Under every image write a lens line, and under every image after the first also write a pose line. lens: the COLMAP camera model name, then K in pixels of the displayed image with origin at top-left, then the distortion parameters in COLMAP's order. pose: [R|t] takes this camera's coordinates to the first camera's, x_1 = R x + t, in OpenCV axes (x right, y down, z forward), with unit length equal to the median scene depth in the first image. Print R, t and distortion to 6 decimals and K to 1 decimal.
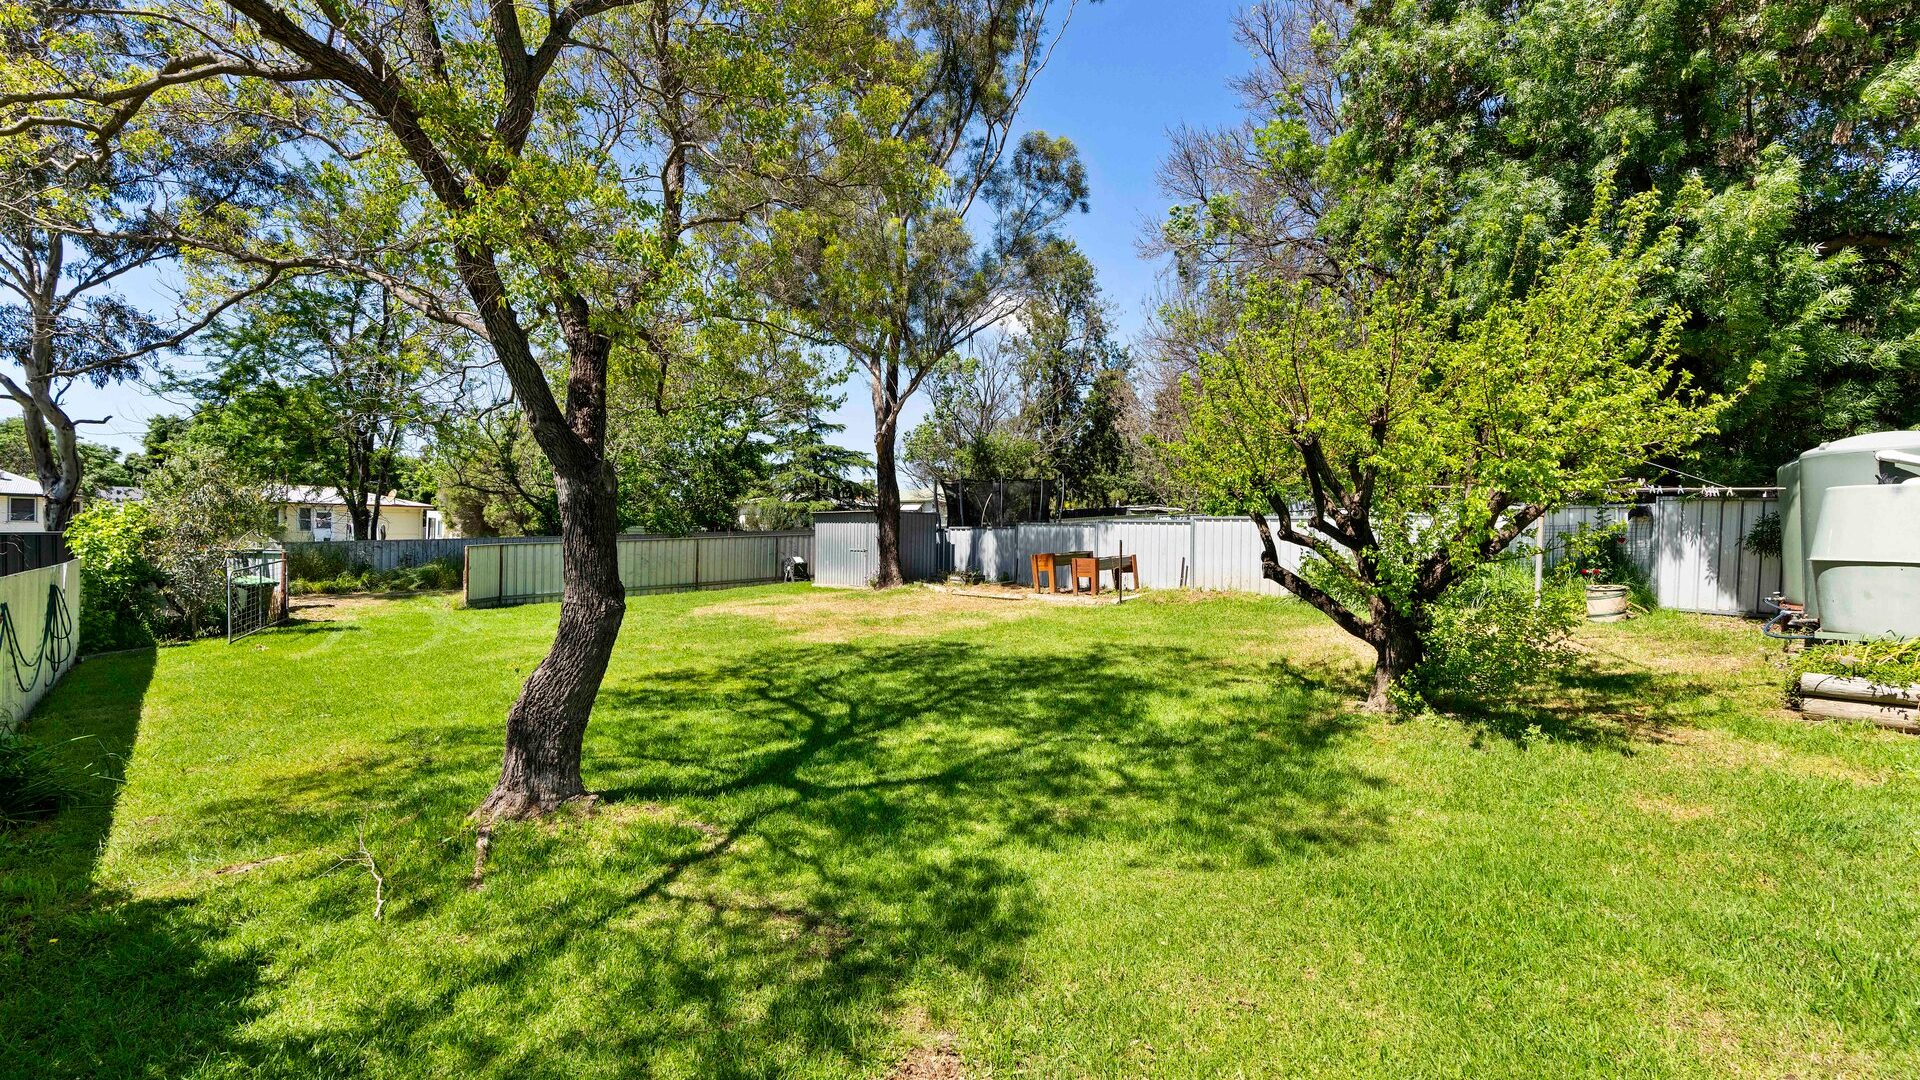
lens RADIAL K [[876.7, 0, 960.0], [0, 876.7, 540.0], [0, 0, 1]] dist [0.000295, 0.000518]
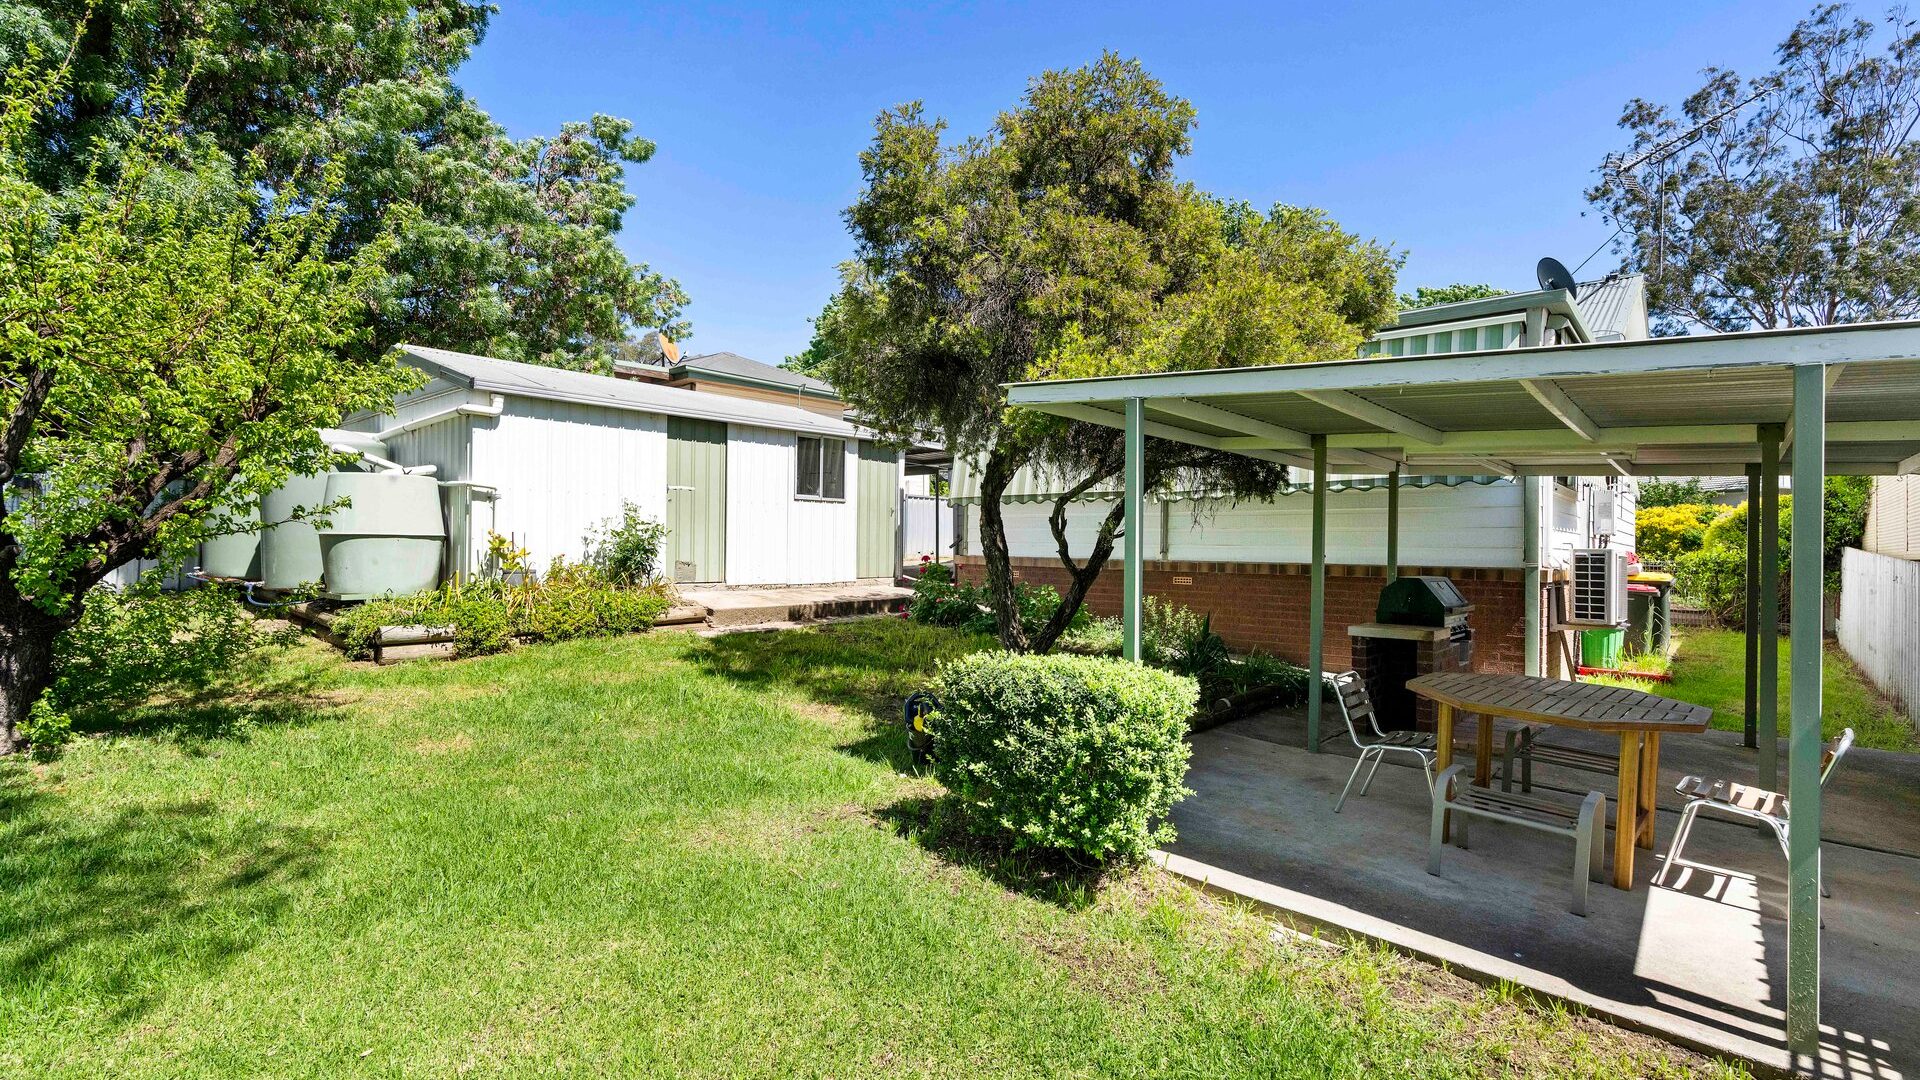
lens RADIAL K [[876.7, 0, 960.0], [0, 876.7, 540.0], [0, 0, 1]] dist [0.000295, 0.000518]
pose [[-0.079349, -0.021171, 0.996622, -0.191436], [-0.003216, 0.999775, 0.020982, 0.002523], [-0.996842, -0.001540, -0.079399, 0.194822]]
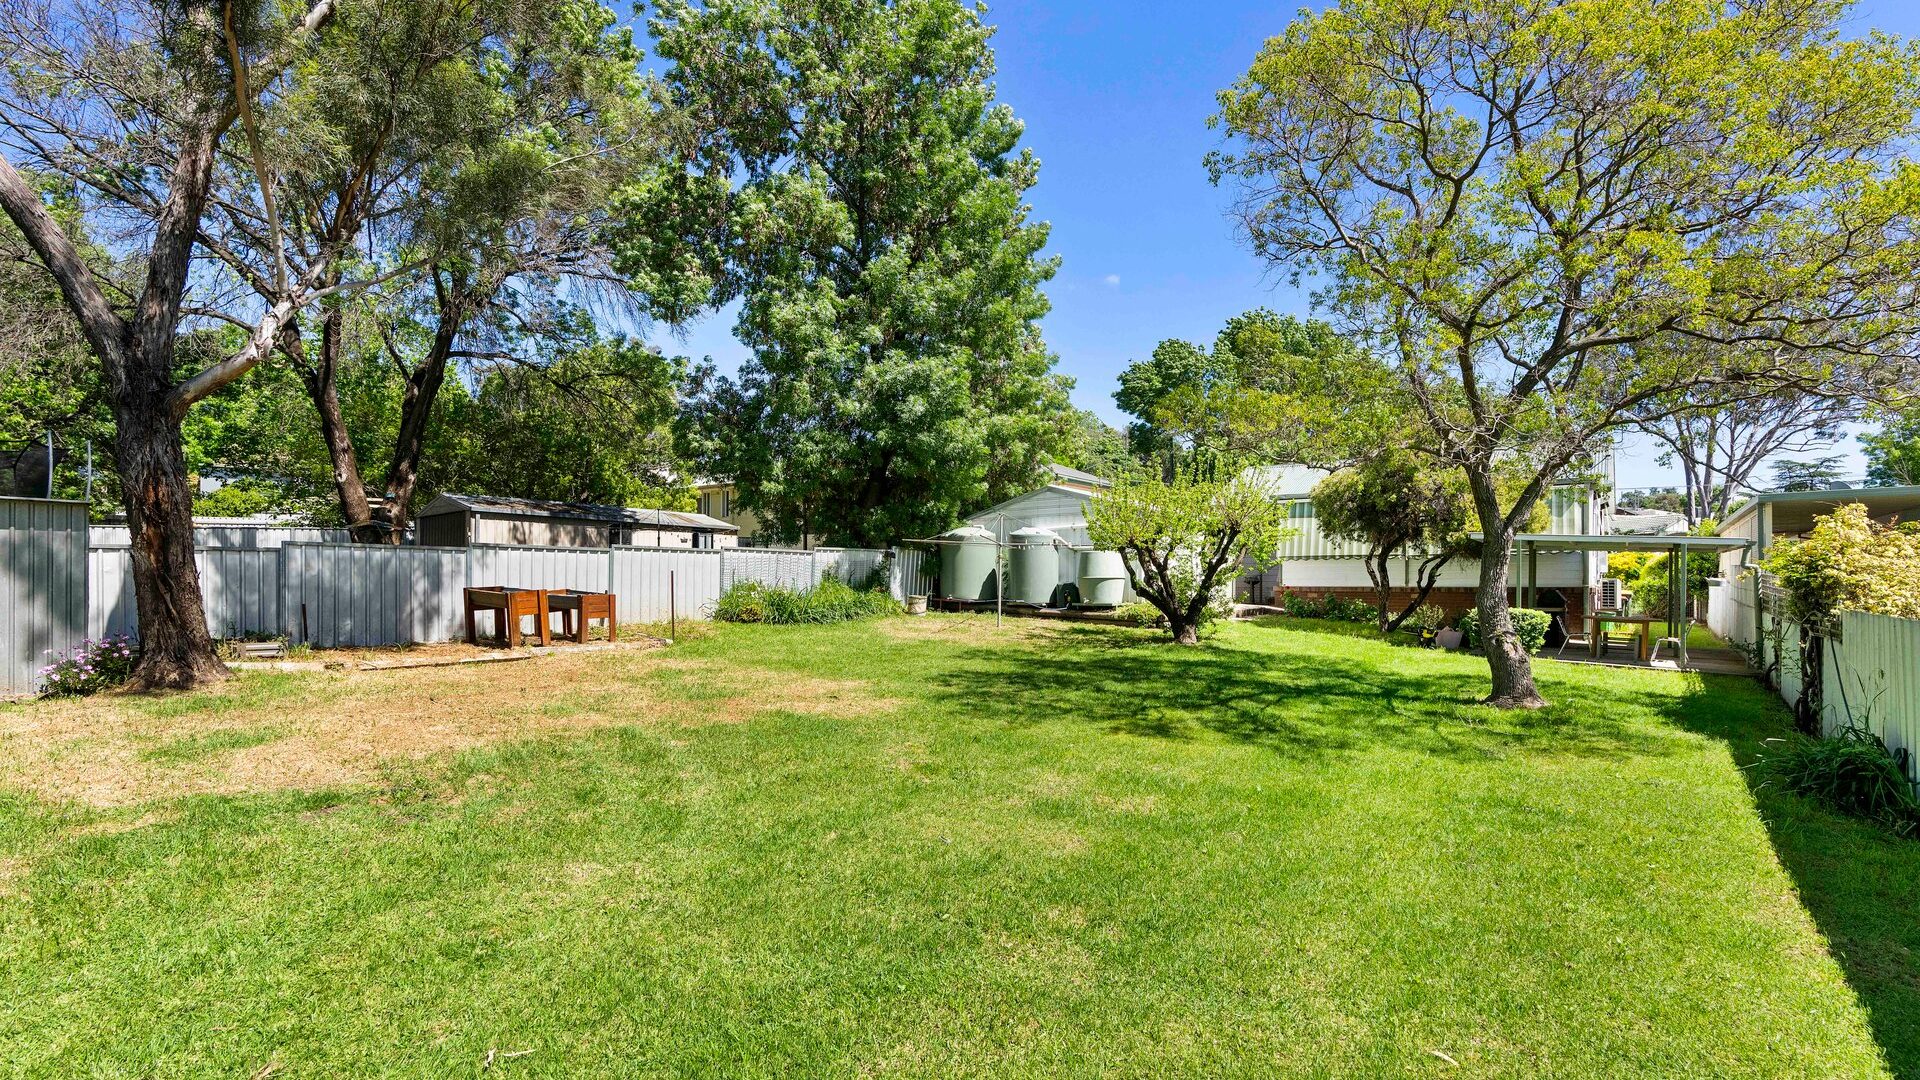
lens RADIAL K [[882.3, 0, 952.5], [0, 882.3, 572.9], [0, 0, 1]] dist [-0.028924, 0.000018]
pose [[-0.137993, -0.012547, 0.990354, -1.220939], [0.006586, 0.999886, 0.013585, -0.026221], [-0.990411, 0.008397, -0.137894, 1.354242]]
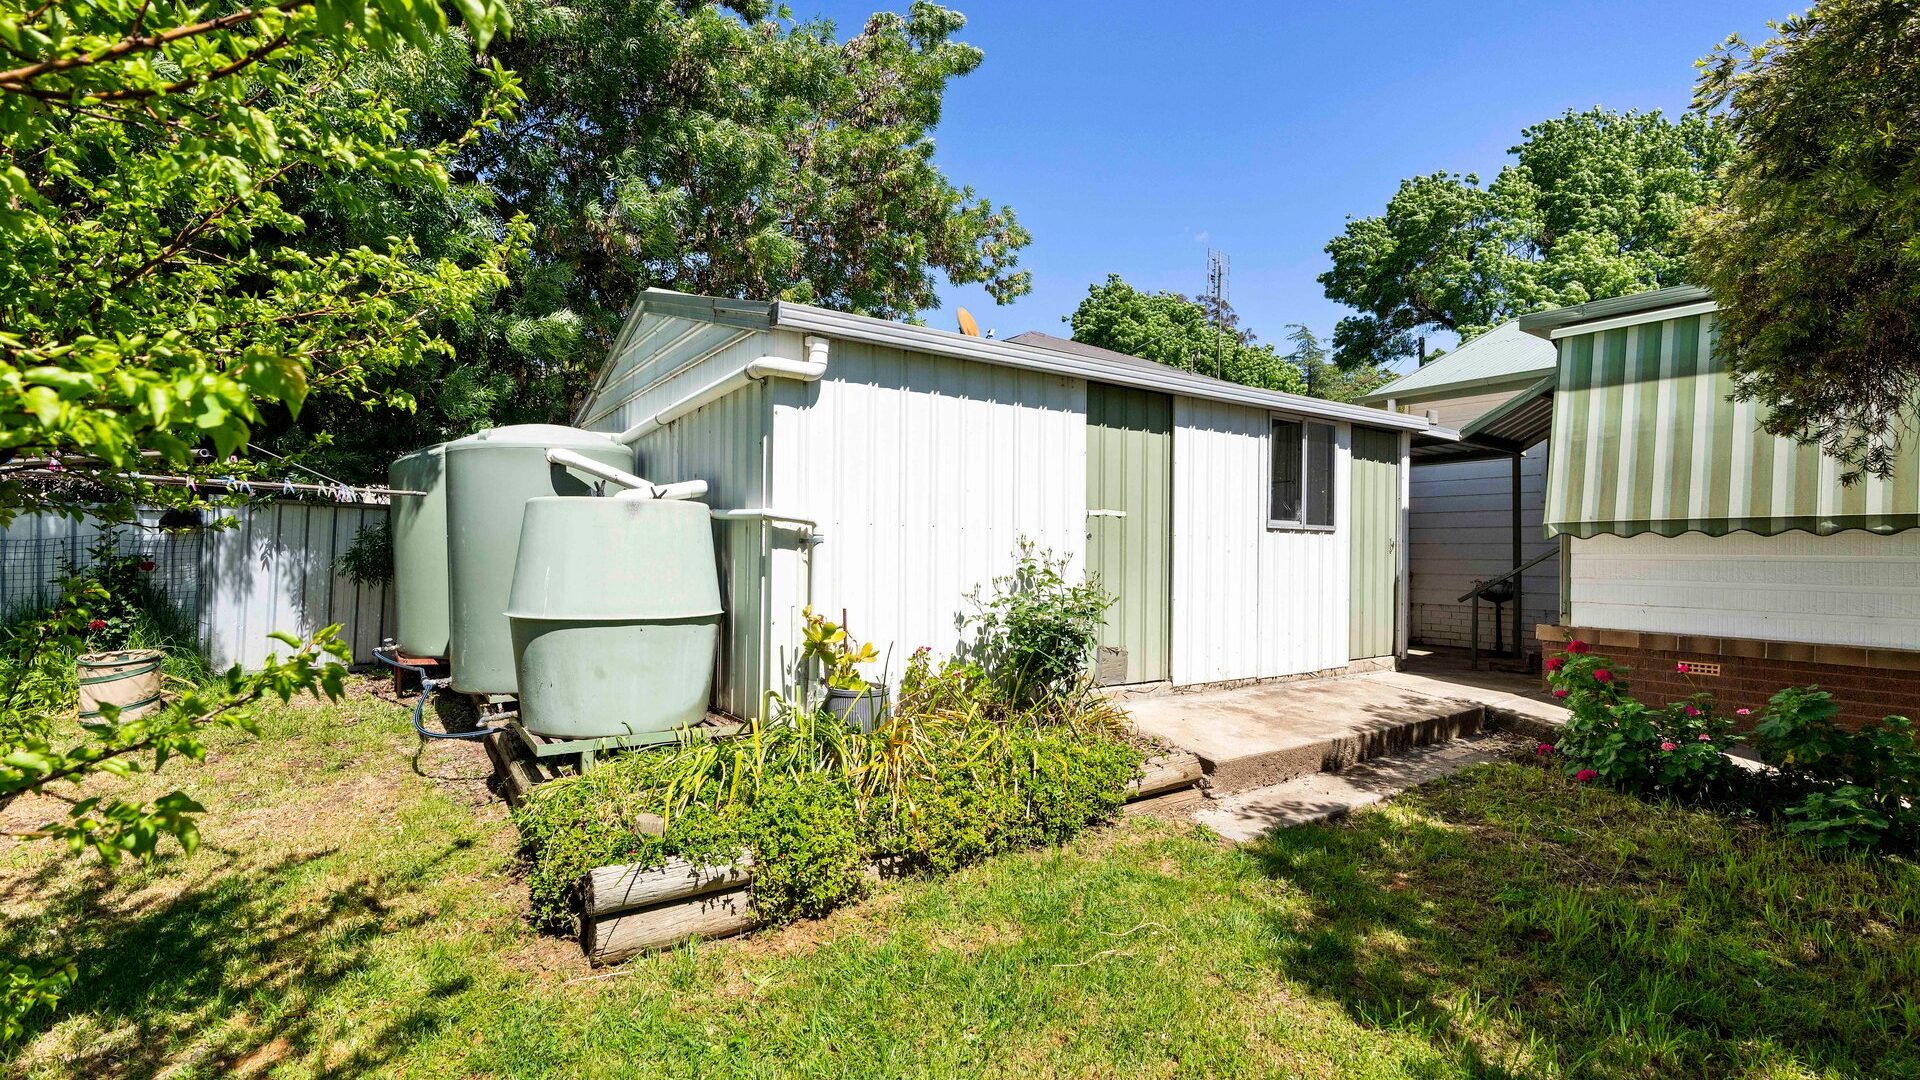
lens RADIAL K [[876.7, 0, 960.0], [0, 876.7, 540.0], [0, 0, 1]] dist [0.000295, 0.000518]
pose [[0.165668, -0.007511, 0.986153, 0.327180], [0.002938, 0.999970, 0.007123, -0.025341], [-0.986177, 0.001717, 0.165685, 0.458119]]
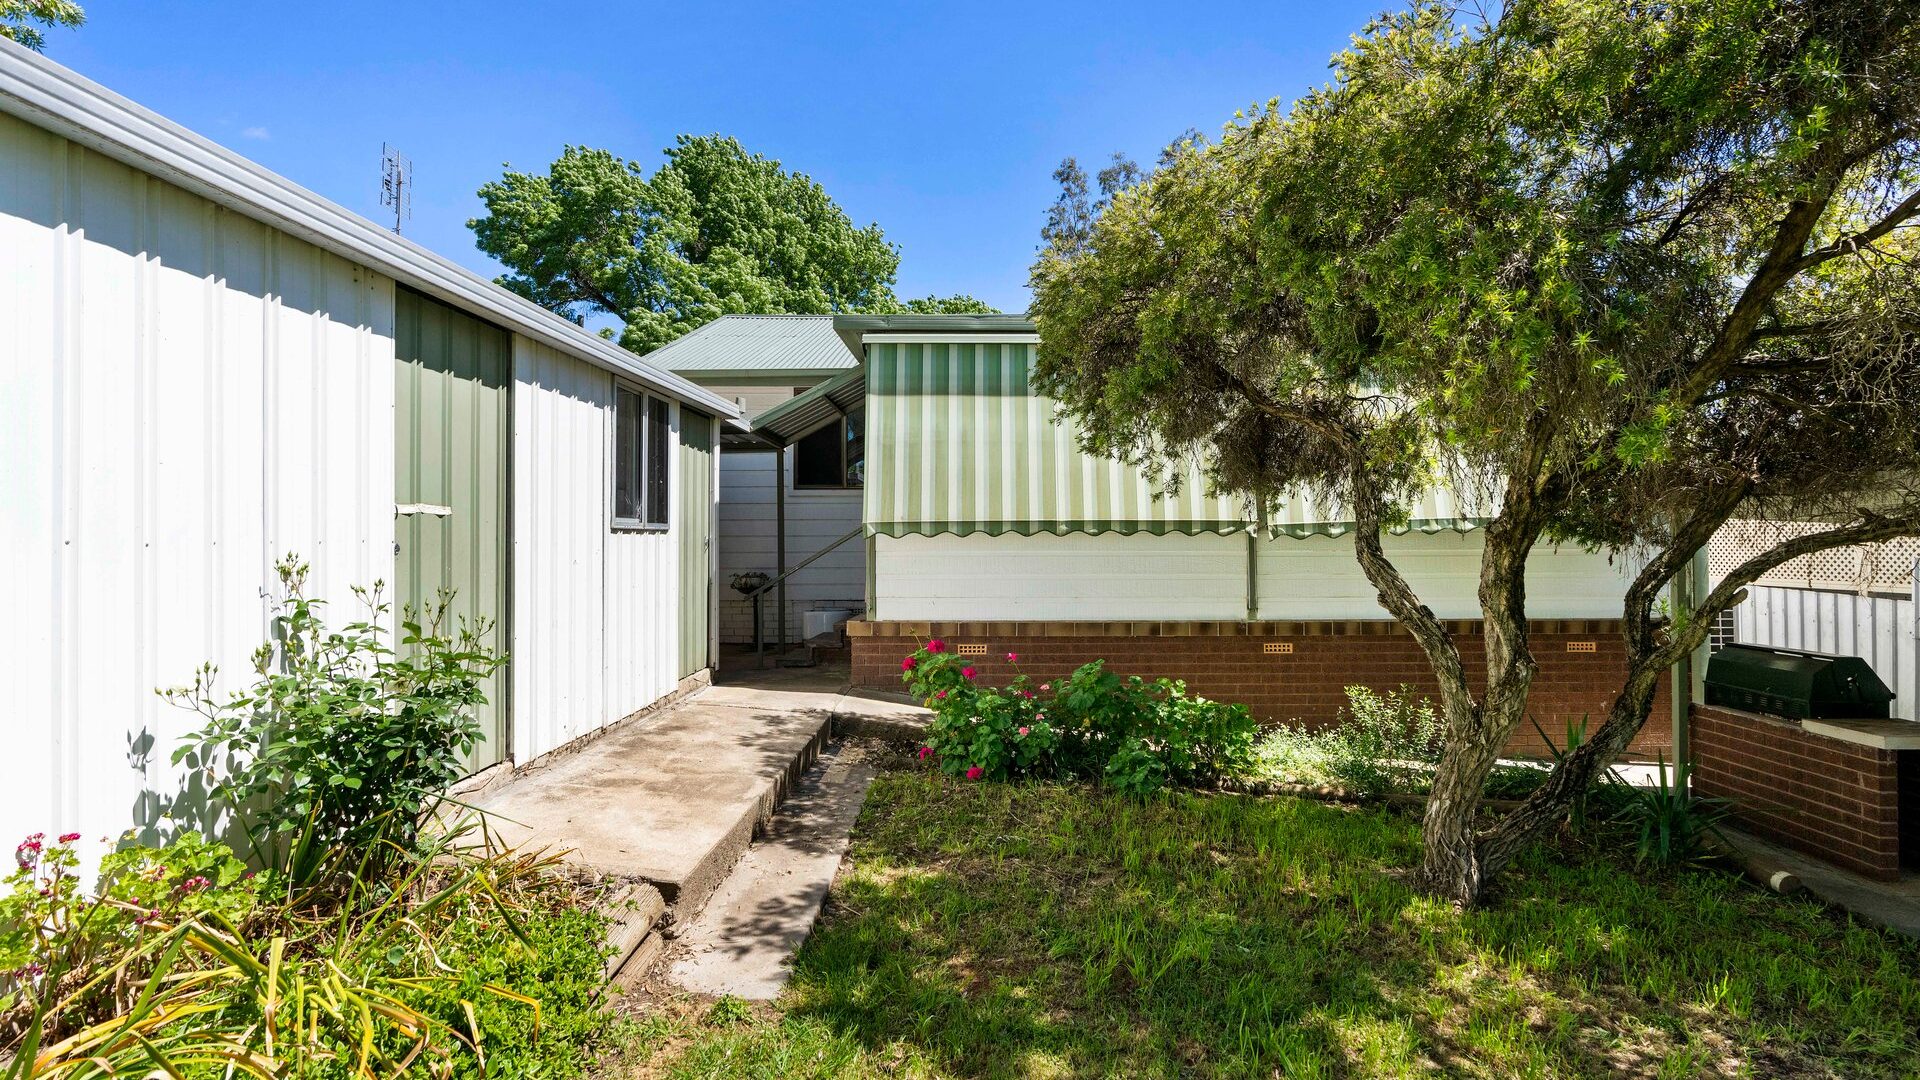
lens RADIAL K [[894.2, 0, 1007.8], [0, 894.2, 525.5], [0, 0, 1]] dist [0.002171, 0.001003]
pose [[-0.718385, -0.011462, 0.695551, 0.507486], [-0.006972, 0.999933, 0.009277, -0.037853], [-0.695610, 0.001815, -0.718417, 0.557238]]
